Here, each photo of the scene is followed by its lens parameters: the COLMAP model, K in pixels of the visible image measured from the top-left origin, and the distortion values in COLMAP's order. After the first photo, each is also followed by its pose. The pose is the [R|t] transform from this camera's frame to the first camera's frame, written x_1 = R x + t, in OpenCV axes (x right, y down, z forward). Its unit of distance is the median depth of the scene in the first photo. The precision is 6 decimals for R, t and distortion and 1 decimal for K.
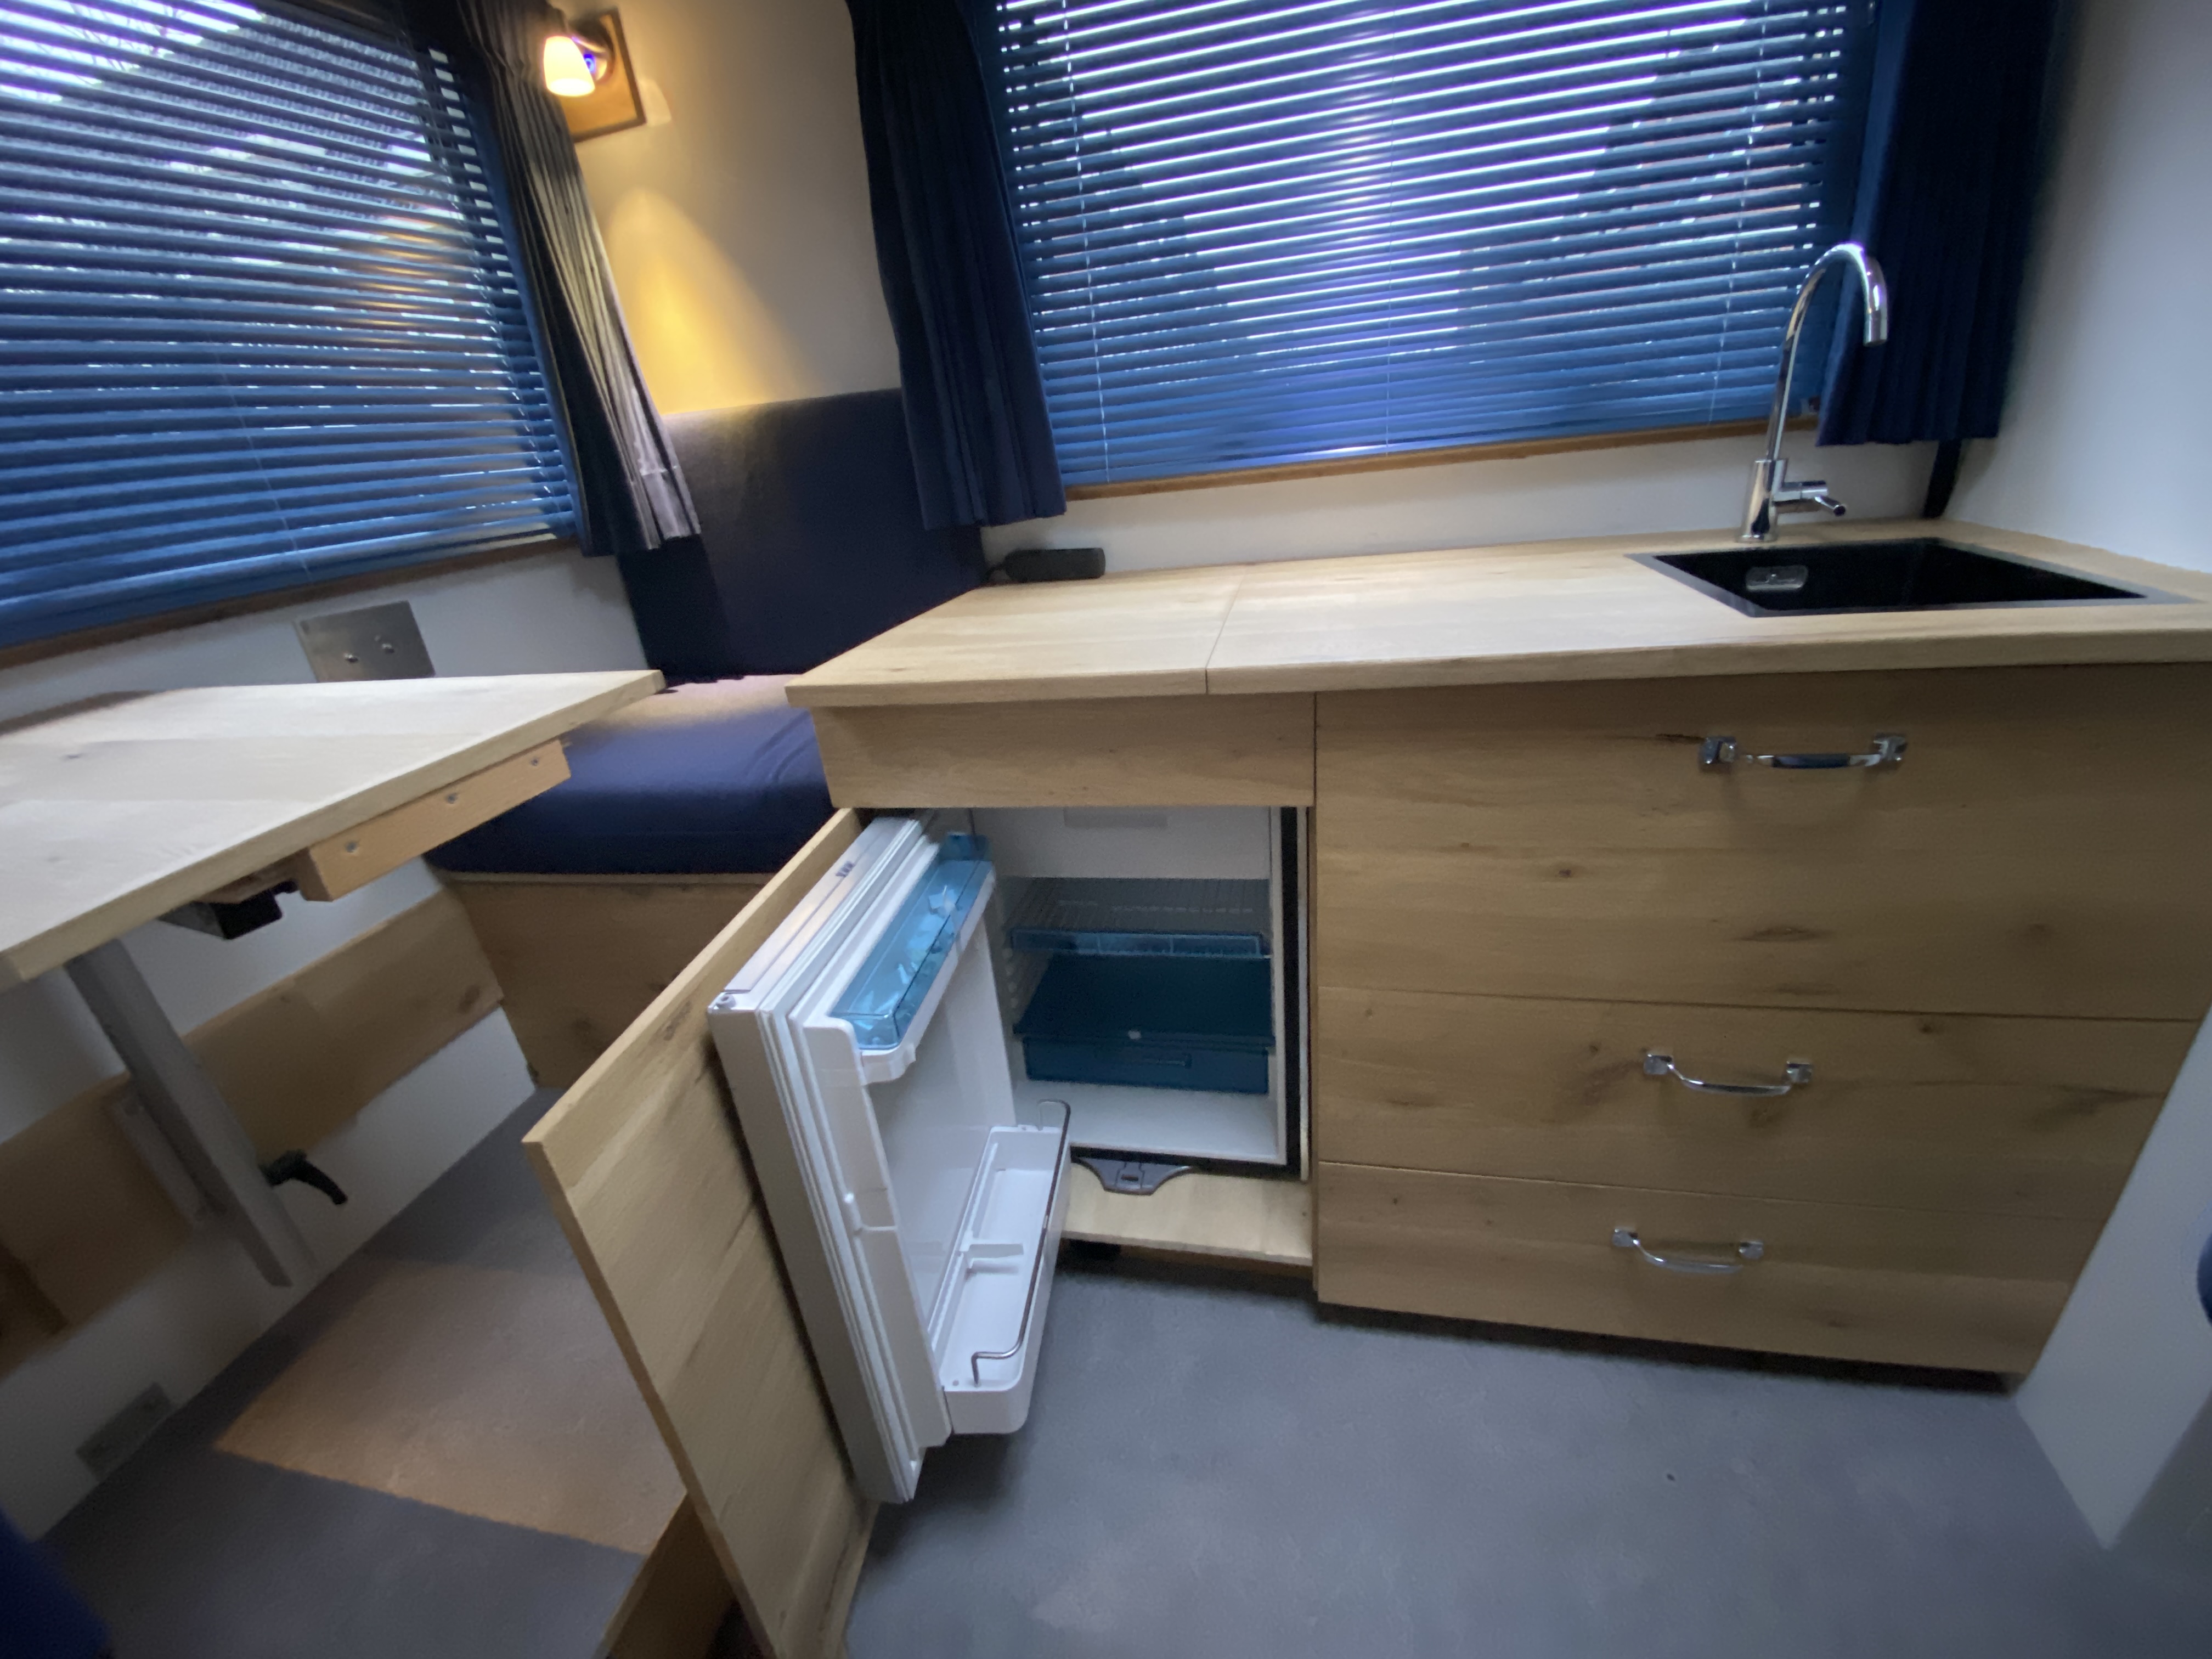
lens RADIAL K [[893.8, 0, 1105.5], [0, 893.8, 827.0], [0, 0, 1]] dist [-0.006130, -0.004367]
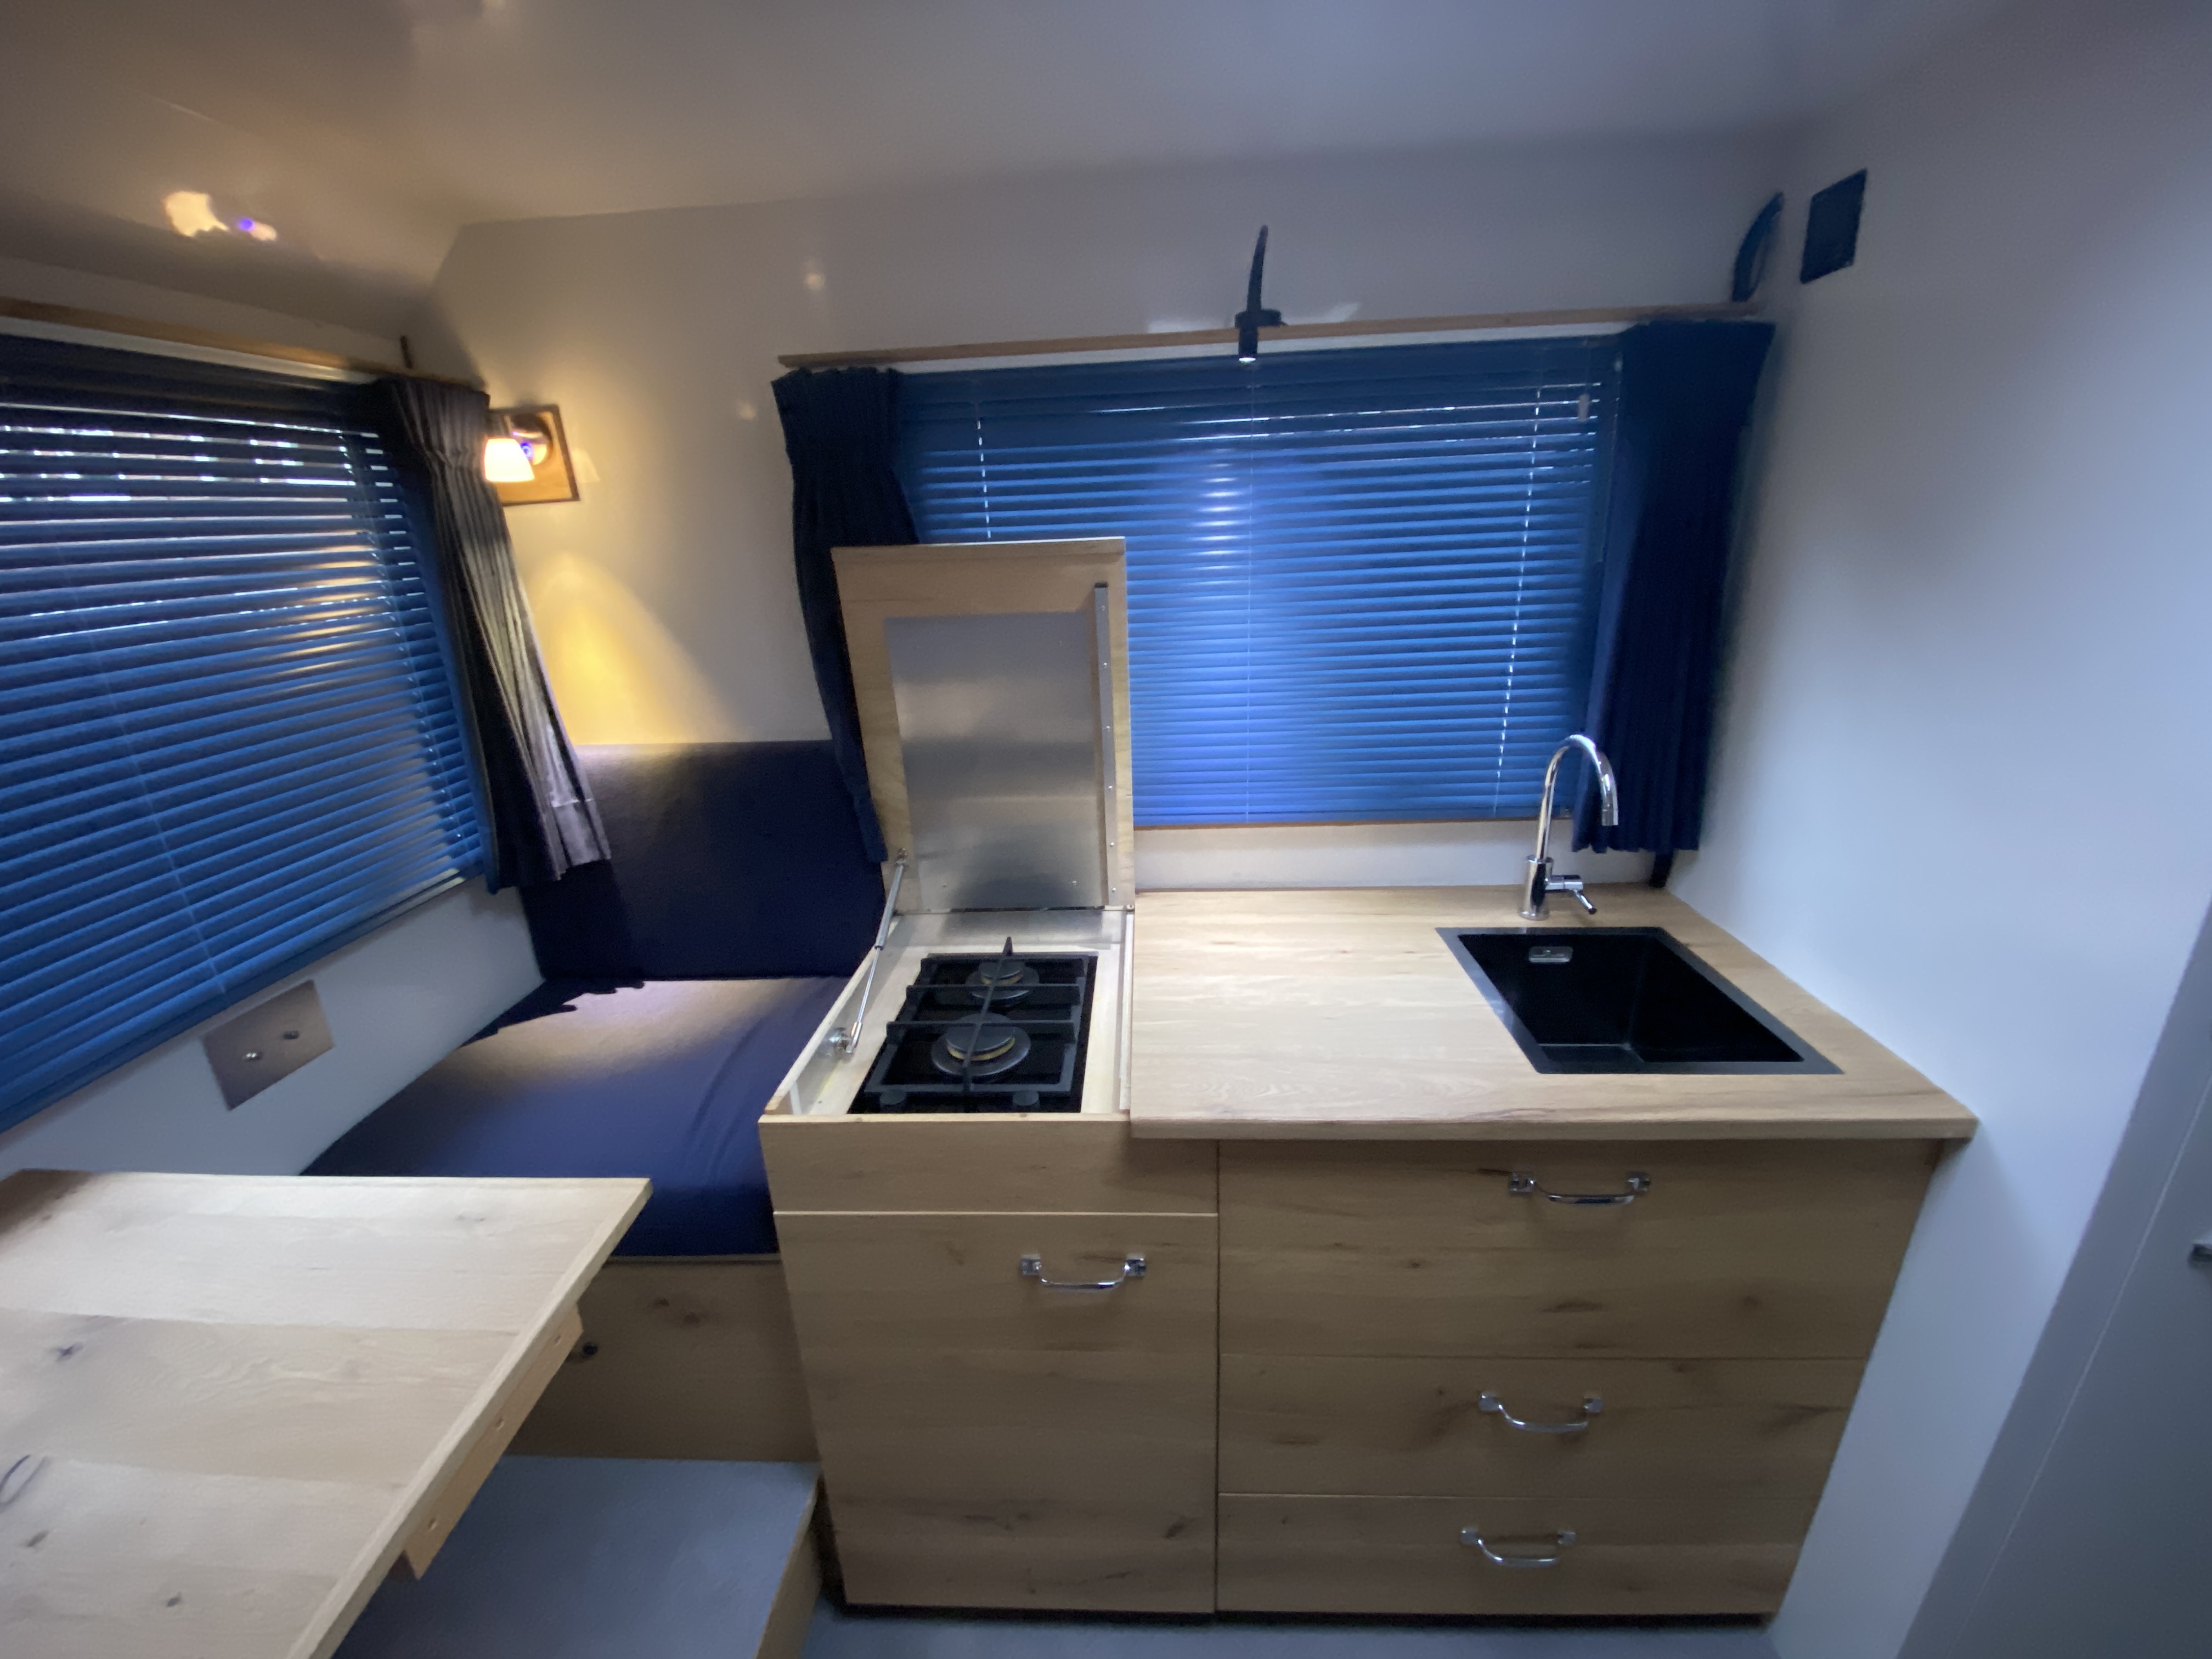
lens RADIAL K [[893.8, 0, 1099.9], [0, 893.8, 814.9], [0, 0, 1]] dist [-0.006130, -0.004367]
pose [[0.984844, 0.000263, 0.173440, -0.083247], [0.018067, 0.994402, -0.104103, -0.292740], [-0.172497, 0.105659, 0.979327, -0.130994]]
